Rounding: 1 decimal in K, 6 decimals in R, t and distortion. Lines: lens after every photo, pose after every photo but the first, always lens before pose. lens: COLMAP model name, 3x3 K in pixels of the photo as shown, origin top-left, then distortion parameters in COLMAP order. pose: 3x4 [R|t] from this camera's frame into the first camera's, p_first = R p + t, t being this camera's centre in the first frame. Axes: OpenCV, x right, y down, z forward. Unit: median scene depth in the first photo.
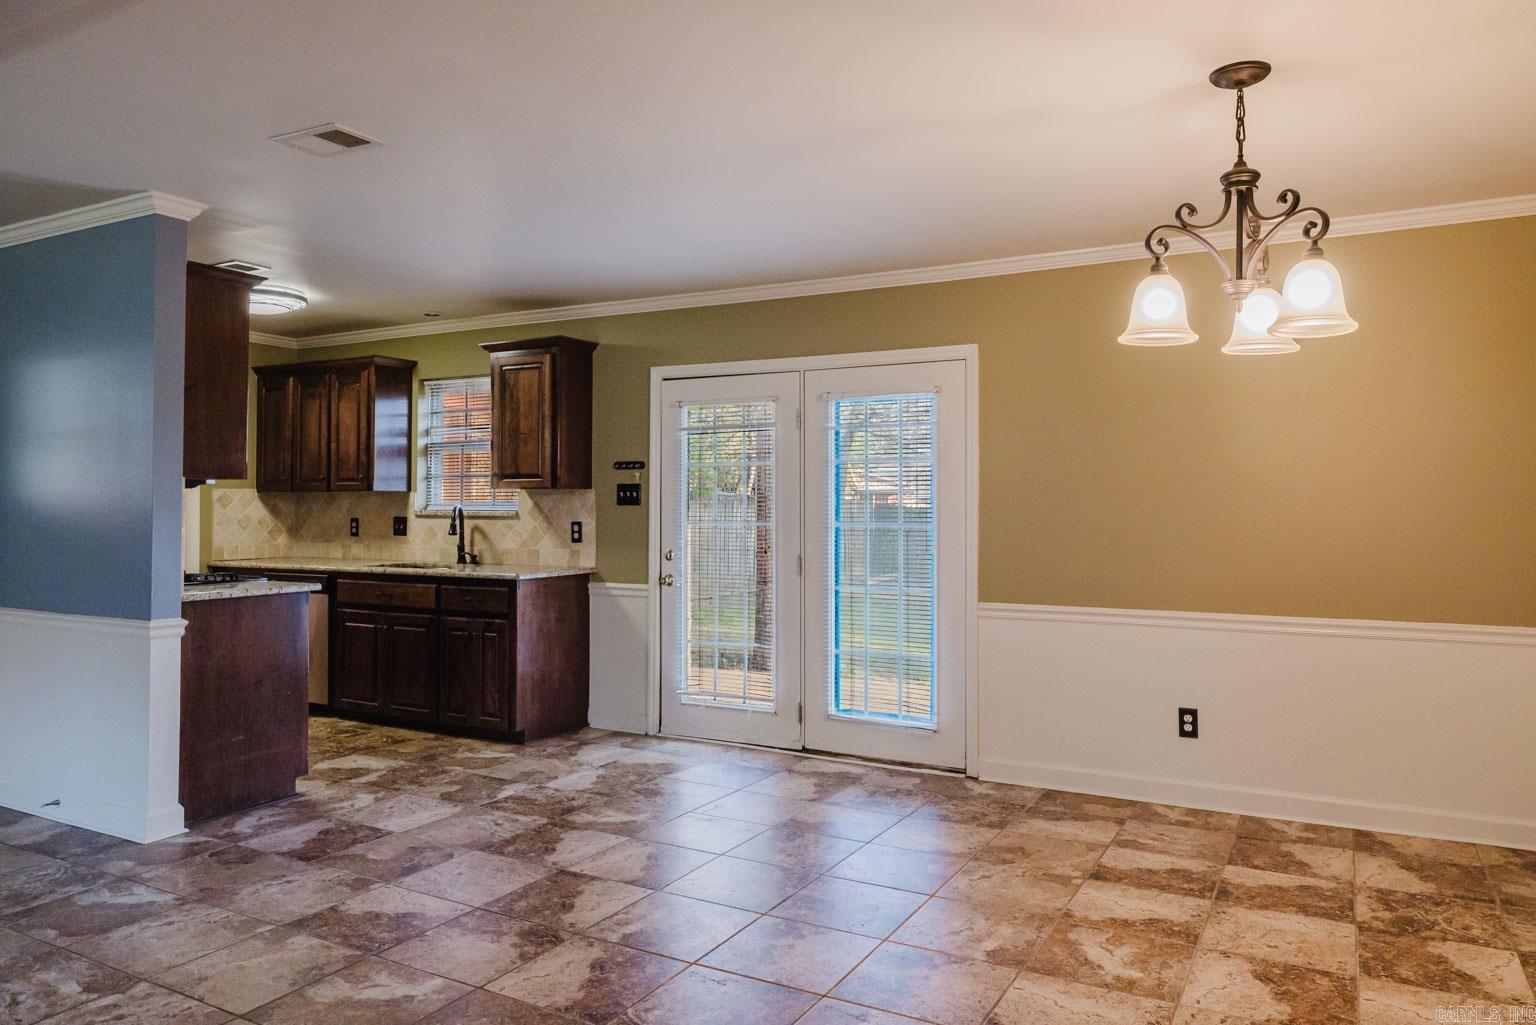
lens RADIAL K [[1049.9, 0, 767.6], [0, 1049.9, 449.7], [0, 0, 1]] dist [-0.002120, 0.002625]
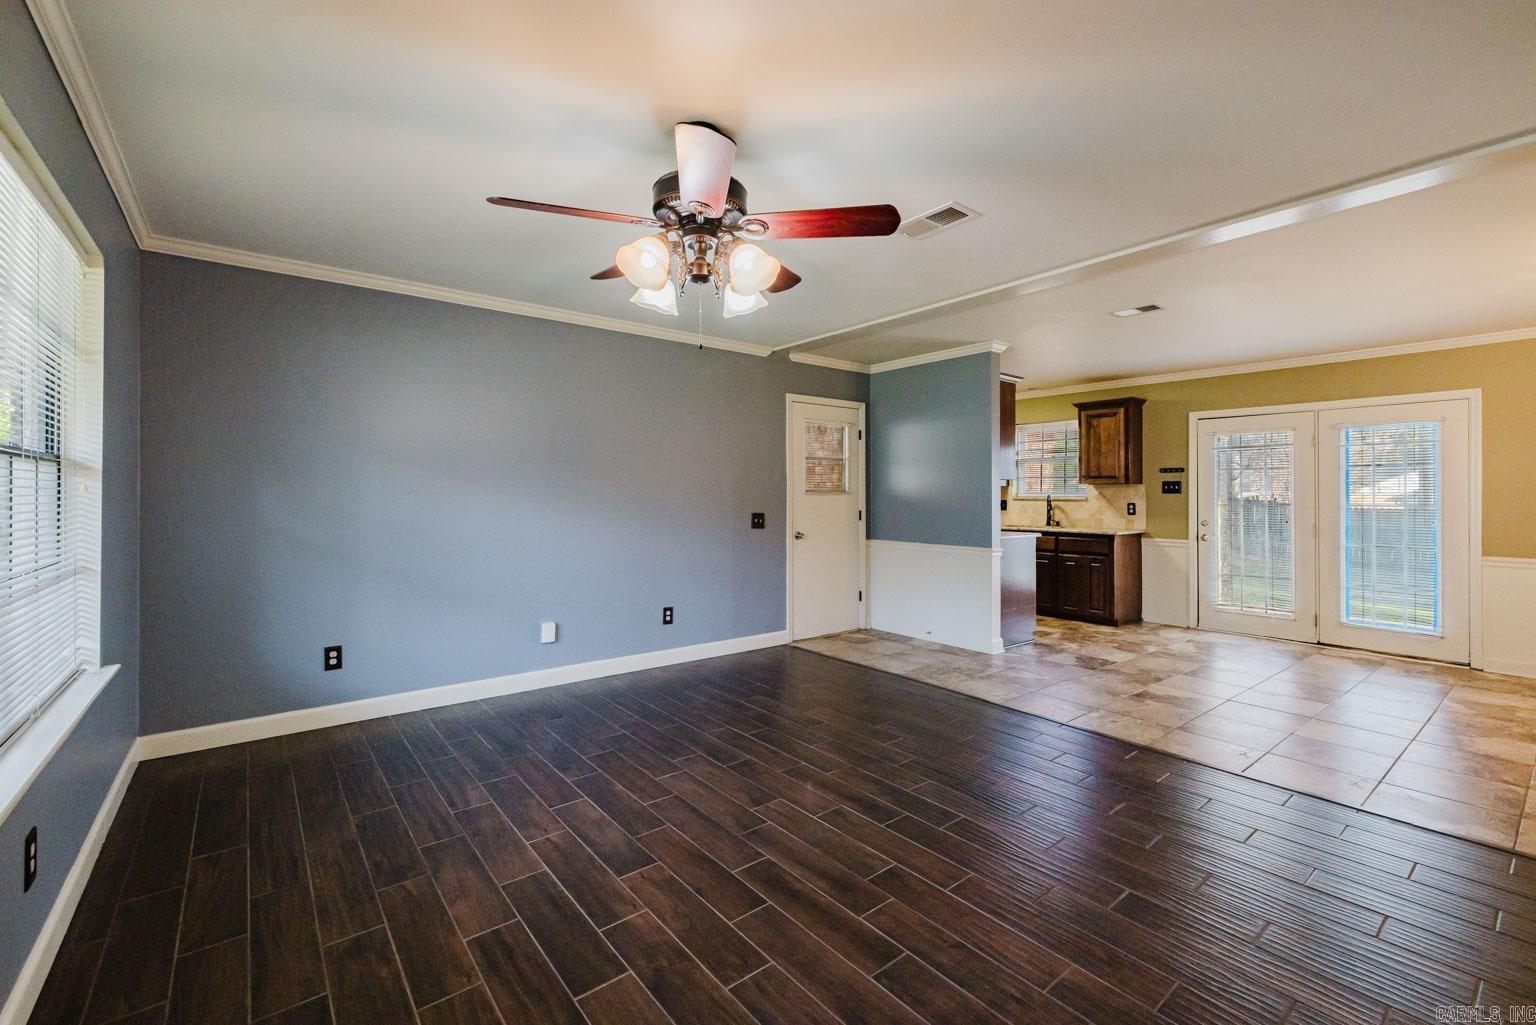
lens RADIAL K [[652.6, 0, 767.8], [0, 652.6, 486.7], [0, 0, 1]] dist [-0.001494, 0.001098]
pose [[0.921878, -0.002305, -0.387473, -0.336963], [0.018040, 0.999153, 0.036978, -0.009983], [0.387060, -0.041079, 0.921139, -0.241086]]
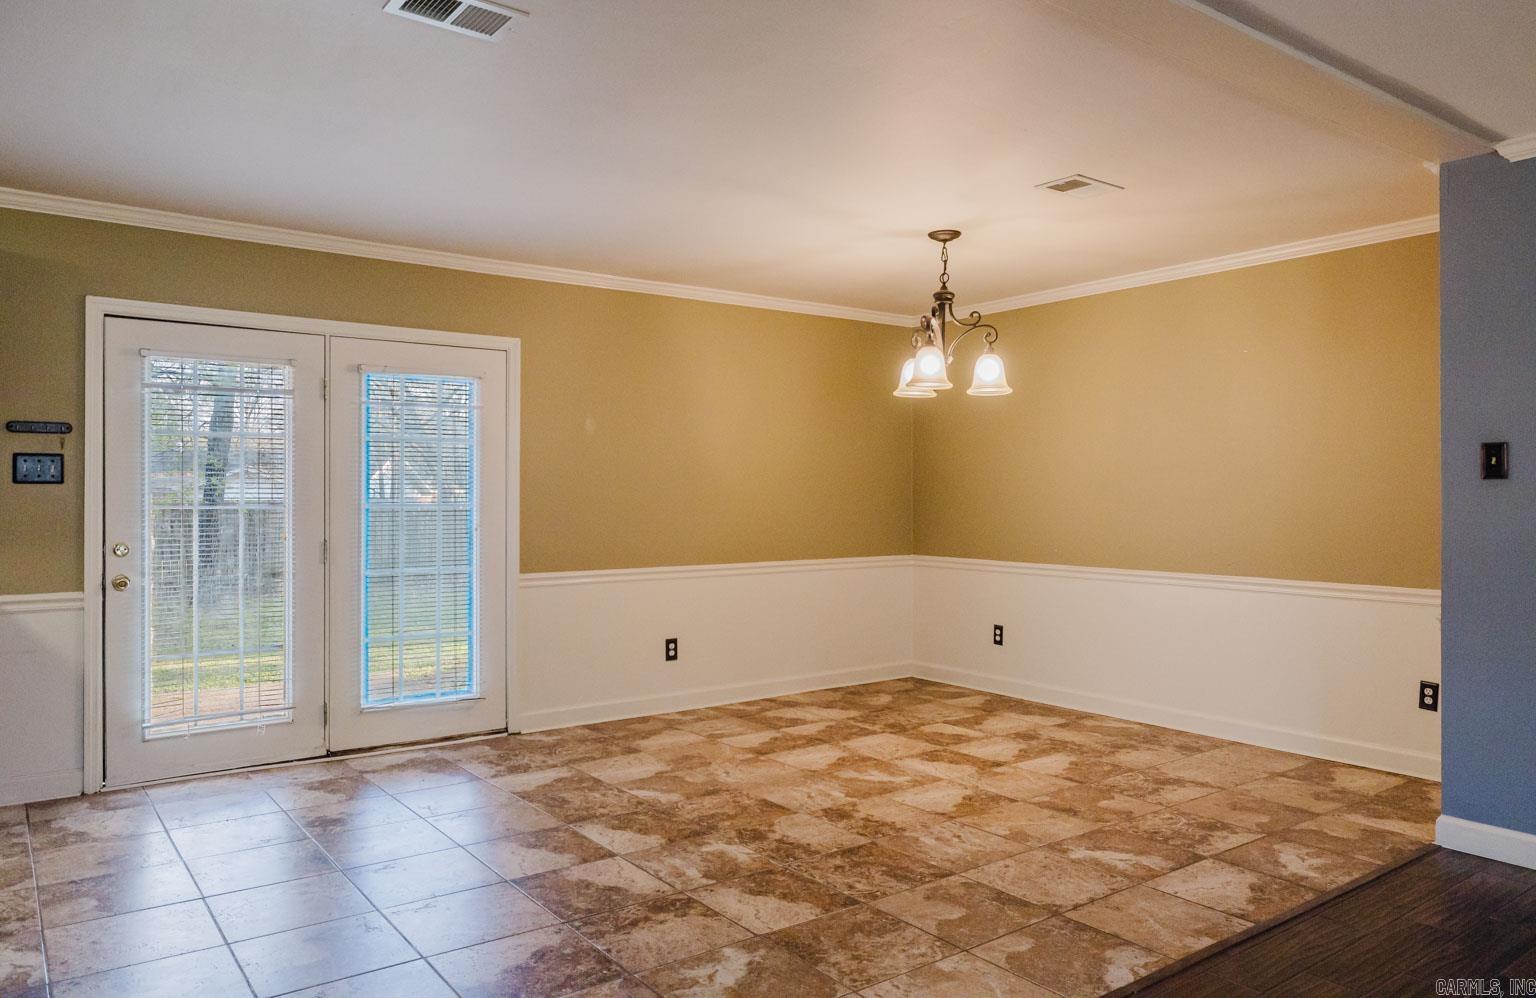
lens RADIAL K [[1040.5, 0, 766.3], [0, 1040.5, 490.9], [0, 0, 1]] dist [-0.001274, 0.007883]
pose [[0.411775, 0.000608, 0.911286, -0.586046], [-0.053325, 0.998302, 0.023429, 0.015442], [-0.909724, -0.058242, 0.411108, 0.274199]]
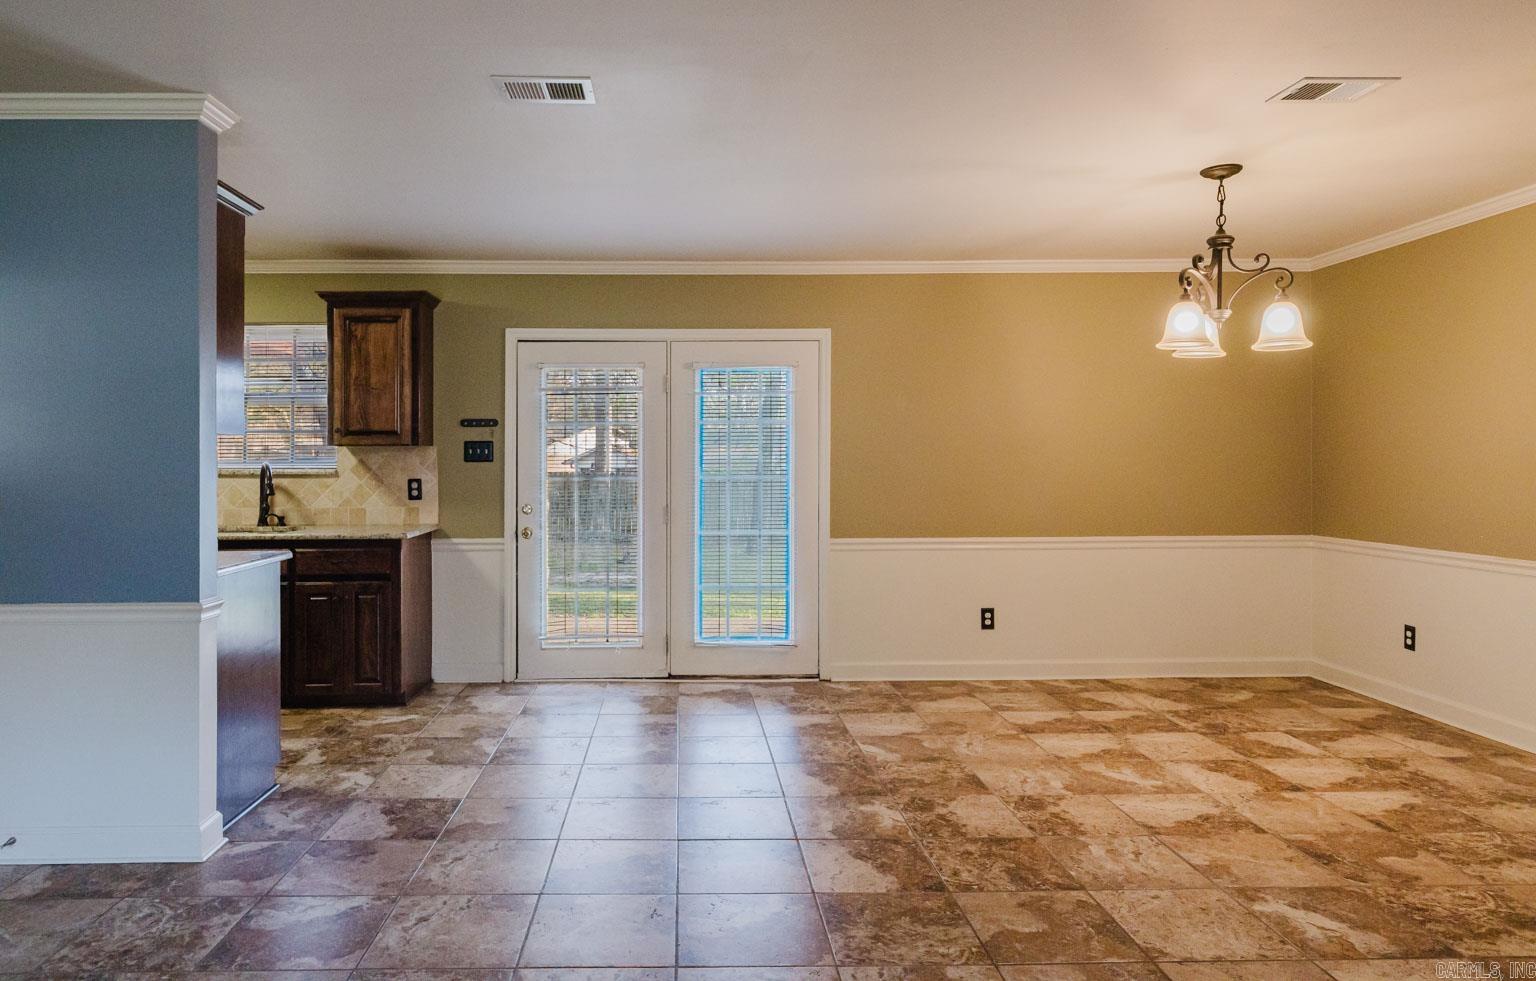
lens RADIAL K [[957.2, 0, 695.4], [0, 957.2, 451.3], [0, 0, 1]] dist [-0.008735, 0.001121]
pose [[0.869115, -0.001074, 0.494608, -0.421218], [-0.021994, 0.998925, 0.040816, -0.000228], [-0.494120, -0.046353, 0.868157, 0.091517]]
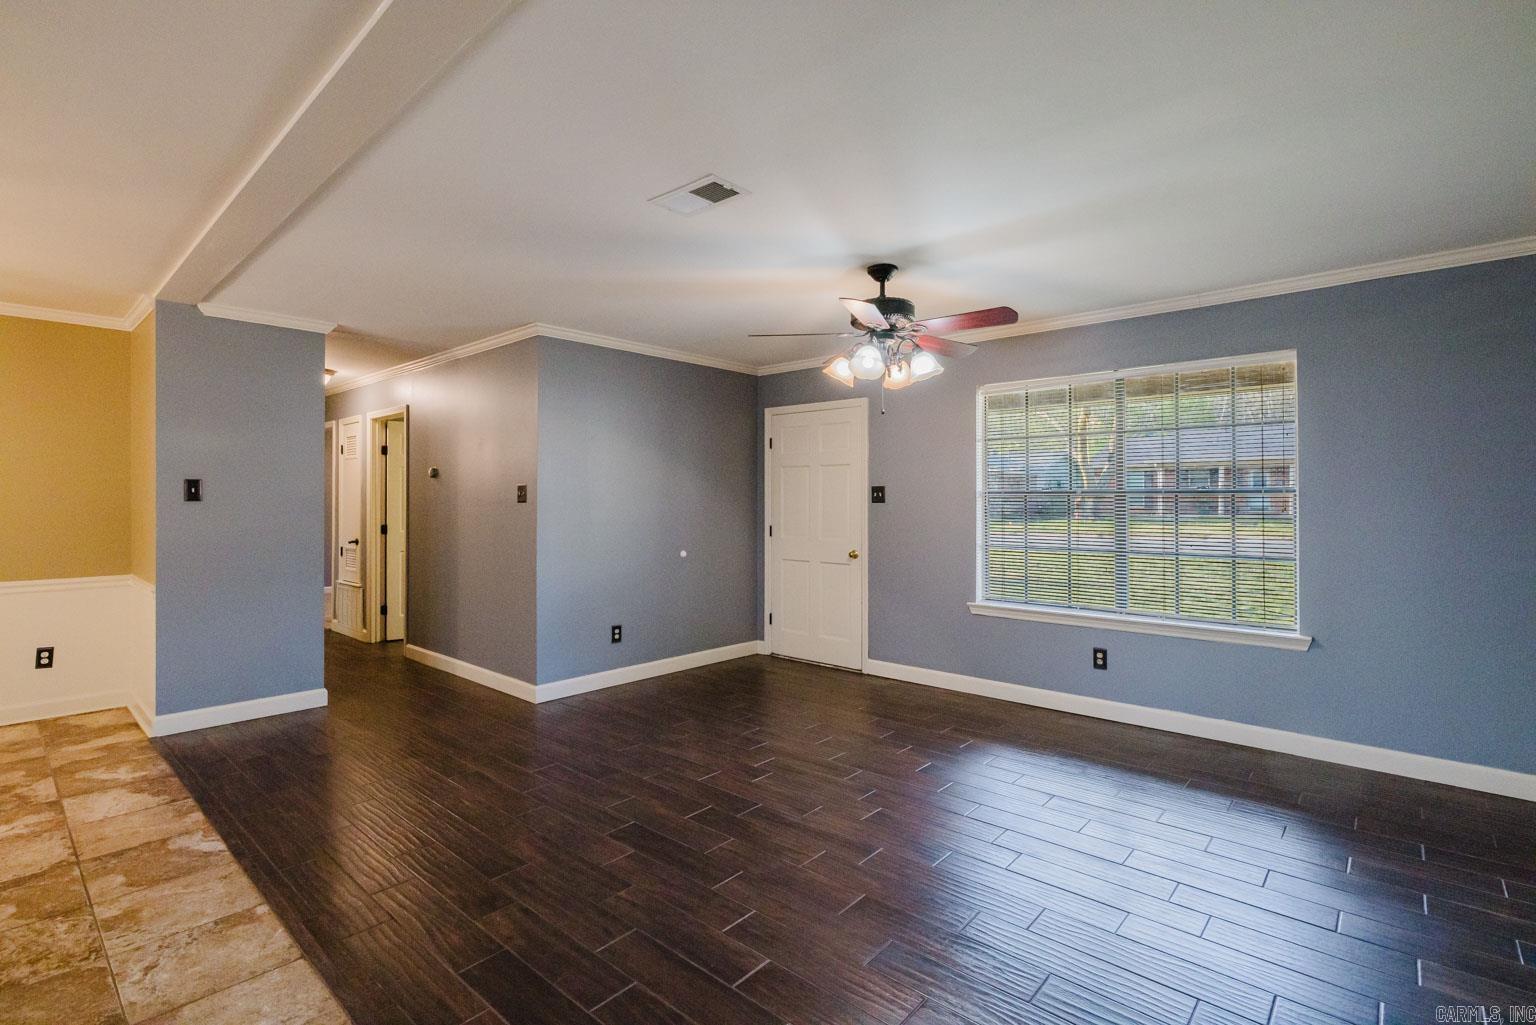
lens RADIAL K [[717.2, 0, 768.0], [0, 717.2, 498.6], [0, 0, 1]] dist [-0.012695, 0.003372]
pose [[-0.975344, 0.001446, 0.220687, -0.553668], [-0.011991, 0.998154, -0.059536, 0.032129], [-0.220365, -0.060715, -0.973526, 0.689984]]
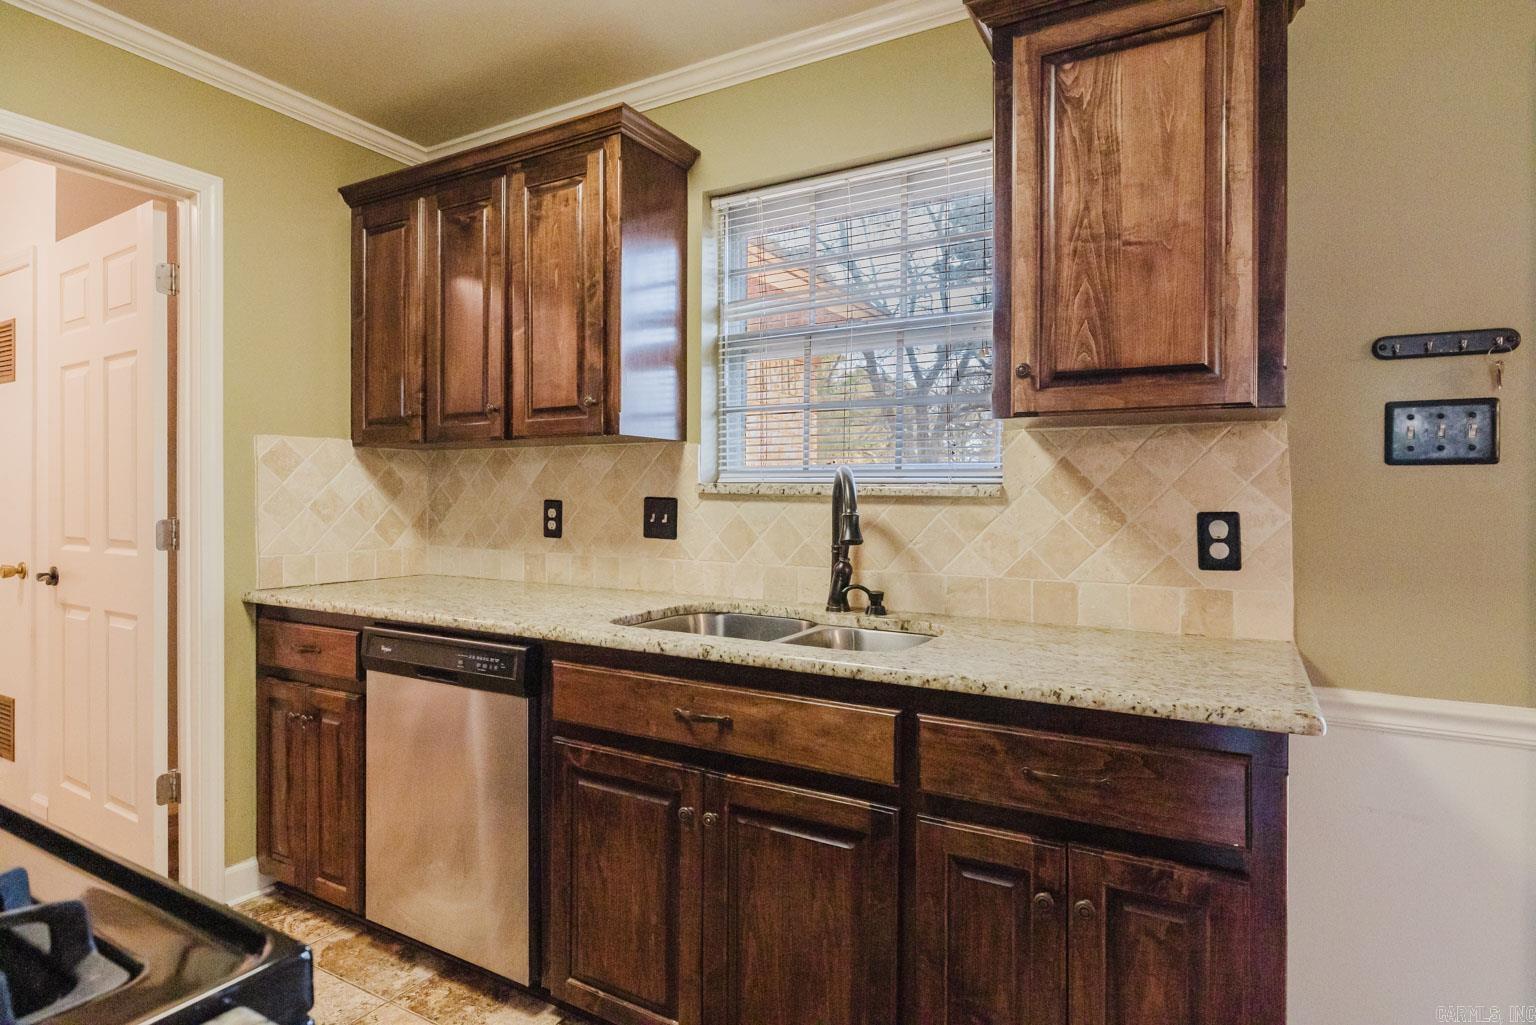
lens RADIAL K [[832.7, 0, 761.6], [0, 832.7, 475.9], [0, 0, 1]] dist [0.003395, 0.001730]
pose [[0.999714, 0.004666, -0.023469, -0.350811], [-0.003936, 0.999510, 0.031062, 0.050844], [0.023602, -0.030961, 0.999242, 0.753027]]
